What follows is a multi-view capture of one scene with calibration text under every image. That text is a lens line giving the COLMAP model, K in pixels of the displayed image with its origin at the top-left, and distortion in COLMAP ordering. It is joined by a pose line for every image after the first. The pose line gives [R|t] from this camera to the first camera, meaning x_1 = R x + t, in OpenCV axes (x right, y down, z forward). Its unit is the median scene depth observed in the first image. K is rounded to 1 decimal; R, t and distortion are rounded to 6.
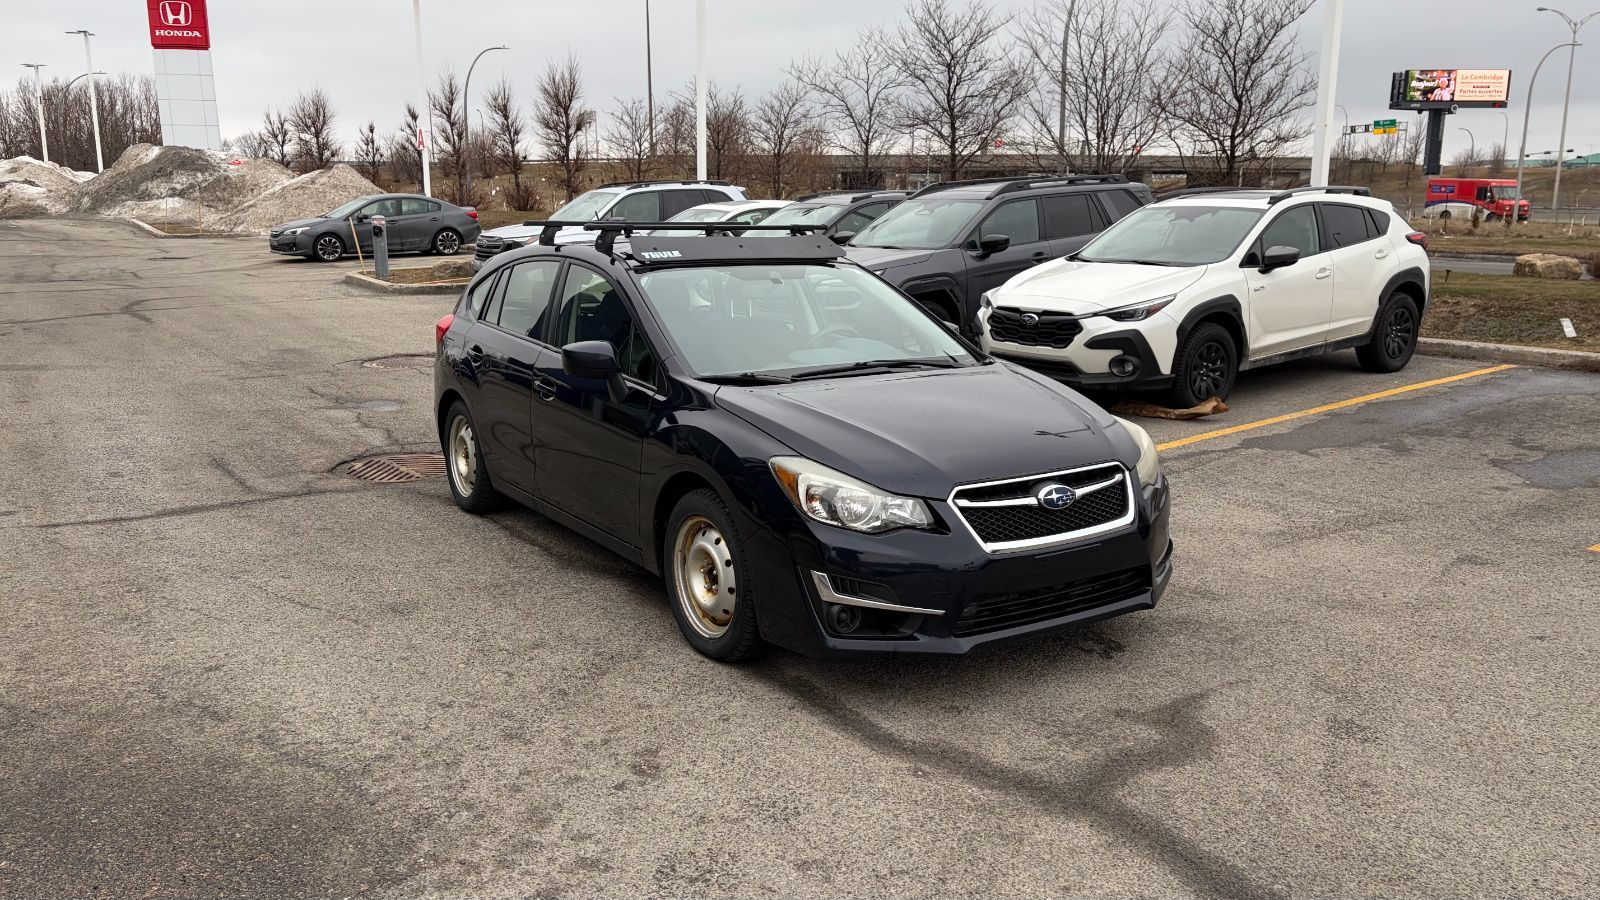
lens RADIAL K [[1209.9, 0, 808.4], [0, 1209.9, 447.2], [0, 0, 1]] dist [0.036290, -0.027216]
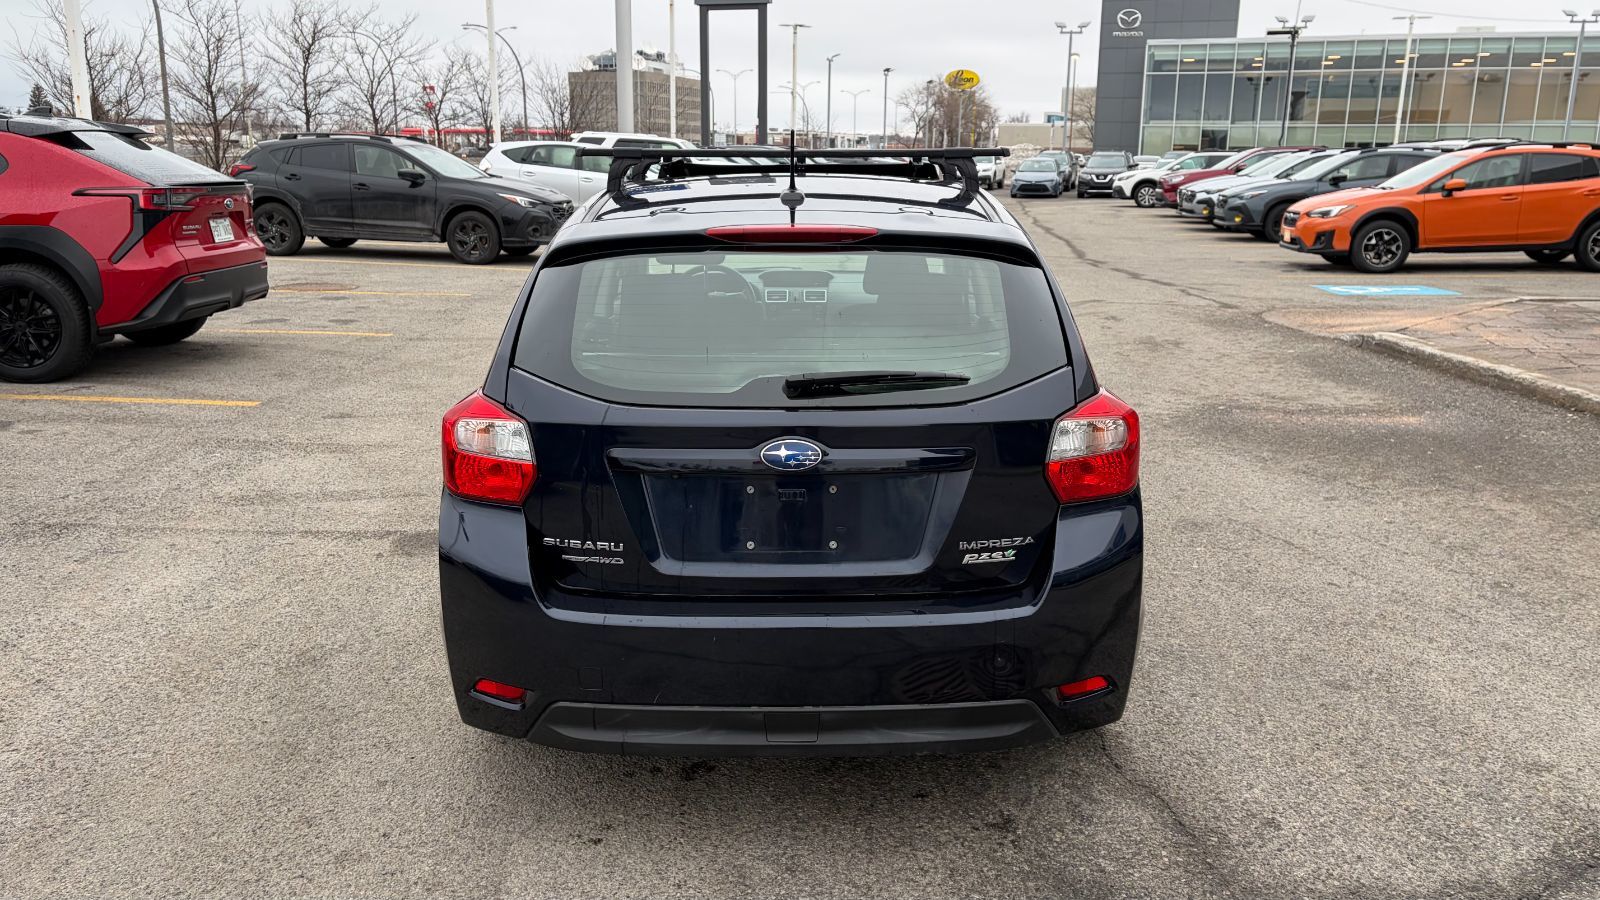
lens RADIAL K [[1209.9, 0, 810.0], [0, 1209.9, 451.2], [0, 0, 1]] dist [0.036290, -0.027216]
pose [[-0.836888, -0.138290, 0.529618, -0.489772], [0.101385, 0.911656, 0.398251, -0.298223], [-0.537903, 0.386987, -0.748933, 1.559647]]
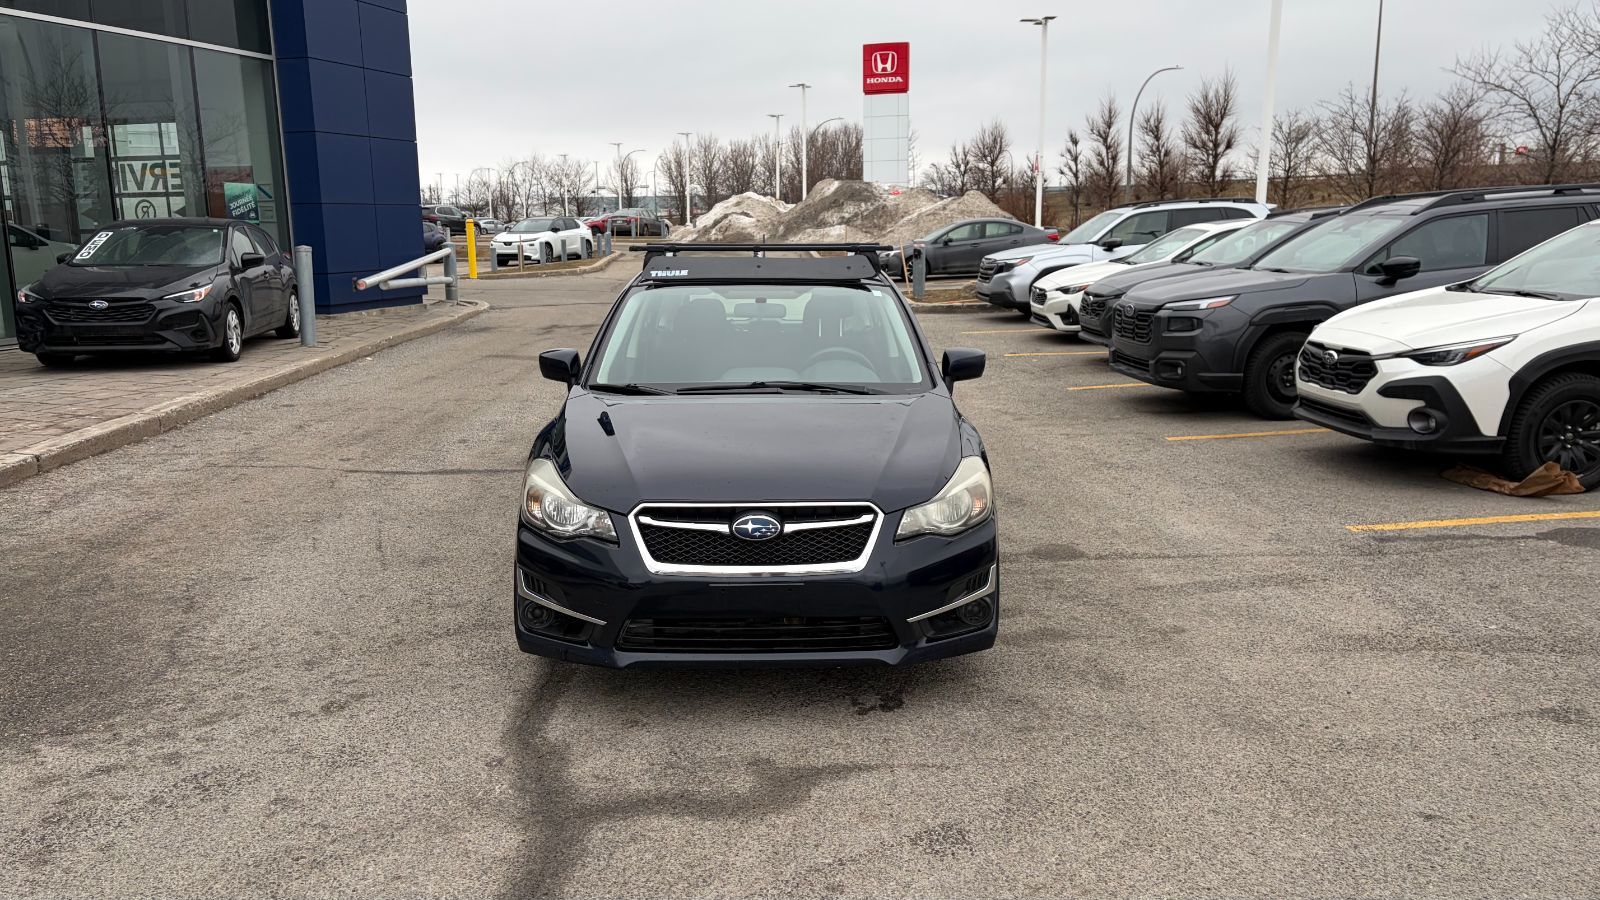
lens RADIAL K [[1209.9, 0, 789.6], [0, 1209.9, 450.6], [0, 0, 1]] dist [0.036290, -0.027216]
pose [[0.839233, 0.091358, -0.536043, 0.490436], [-0.099434, 0.994947, 0.013895, -0.023934], [0.534604, 0.041640, 0.844077, 0.135617]]
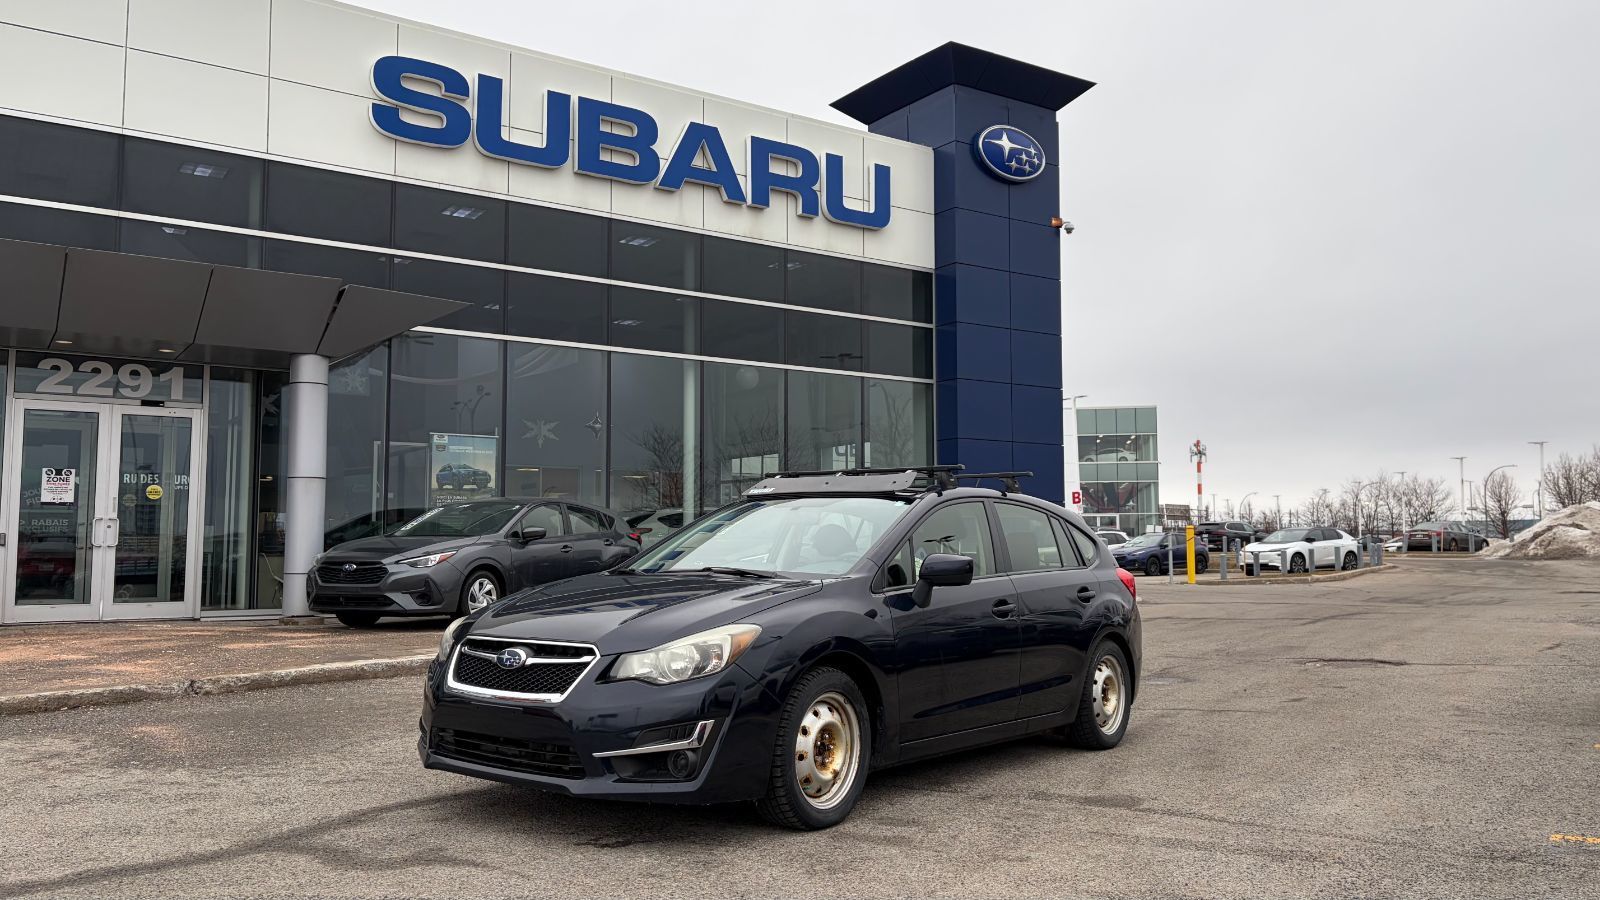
lens RADIAL K [[1196.4, 0, 803.4], [0, 1196.4, 451.0], [0, 0, 1]] dist [0.013573, 0.002777]
pose [[0.320705, -0.080402, -0.943761, 0.921924], [-0.189982, 0.970682, -0.147255, -0.023728], [0.927931, 0.226523, 0.296027, 0.584396]]
